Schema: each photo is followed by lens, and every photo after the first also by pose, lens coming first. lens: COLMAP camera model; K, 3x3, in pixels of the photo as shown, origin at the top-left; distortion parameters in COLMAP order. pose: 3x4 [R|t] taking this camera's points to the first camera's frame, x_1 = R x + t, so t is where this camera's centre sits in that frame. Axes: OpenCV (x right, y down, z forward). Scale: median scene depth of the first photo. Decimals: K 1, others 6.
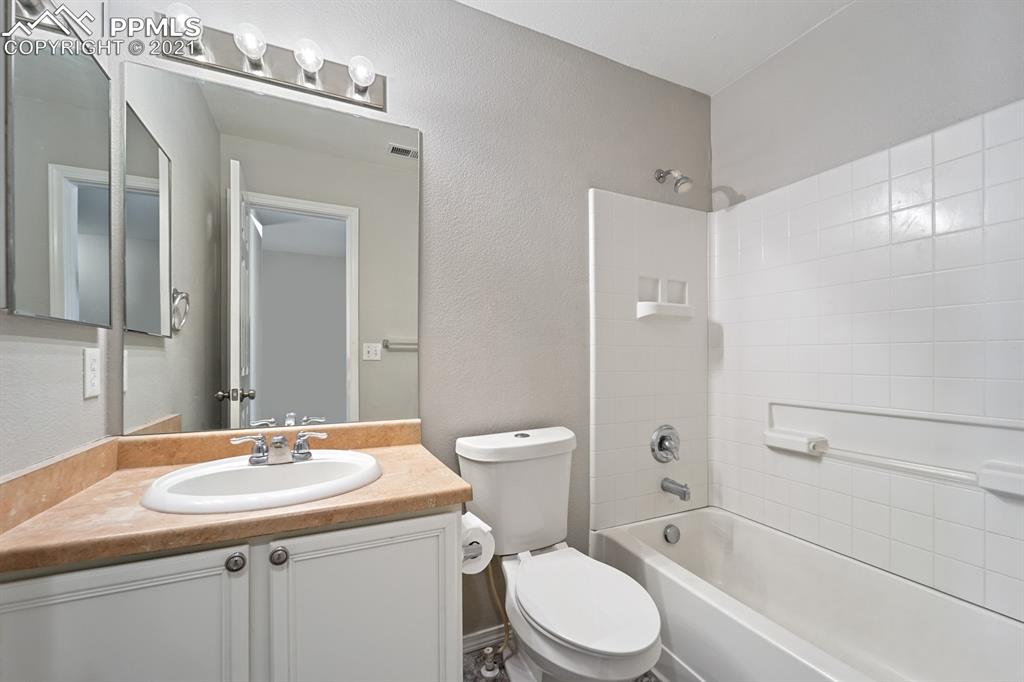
lens RADIAL K [[409.5, 0, 511.7], [0, 409.5, 372.1], [0, 0, 1]] dist [0.000511, 0.000023]
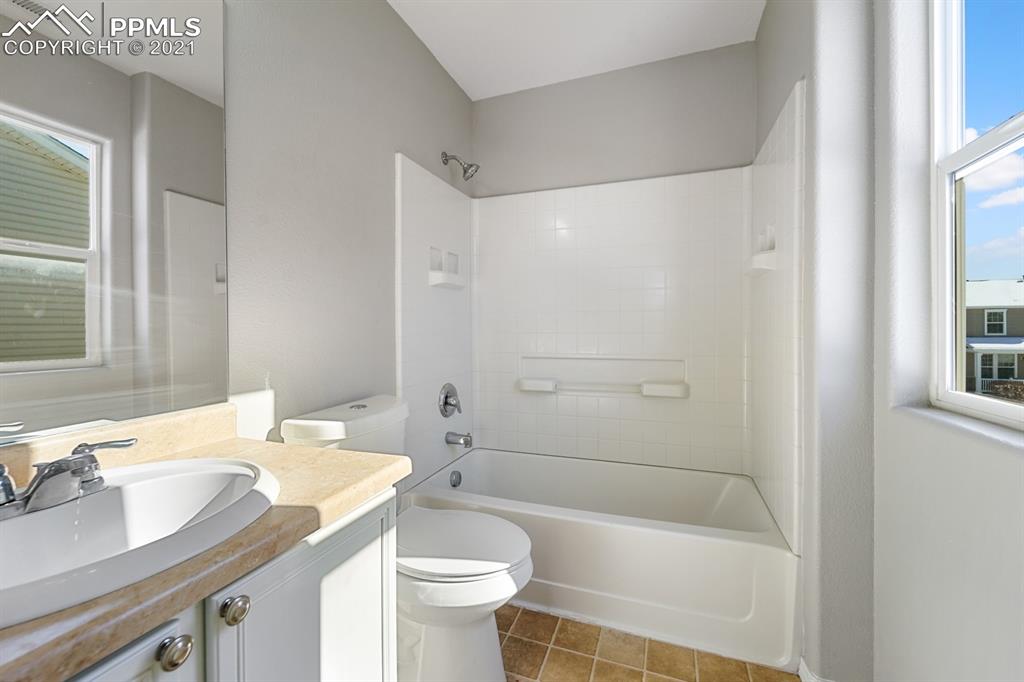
lens RADIAL K [[418.4, 0, 515.4], [0, 418.4, 334.7], [0, 0, 1]] dist [-0.002671, -0.000239]
pose [[0.704210, -0.017208, 0.709783, -0.310658], [0.030942, 0.999500, -0.006467, 0.010359], [-0.709317, 0.026516, 0.704391, 0.080320]]
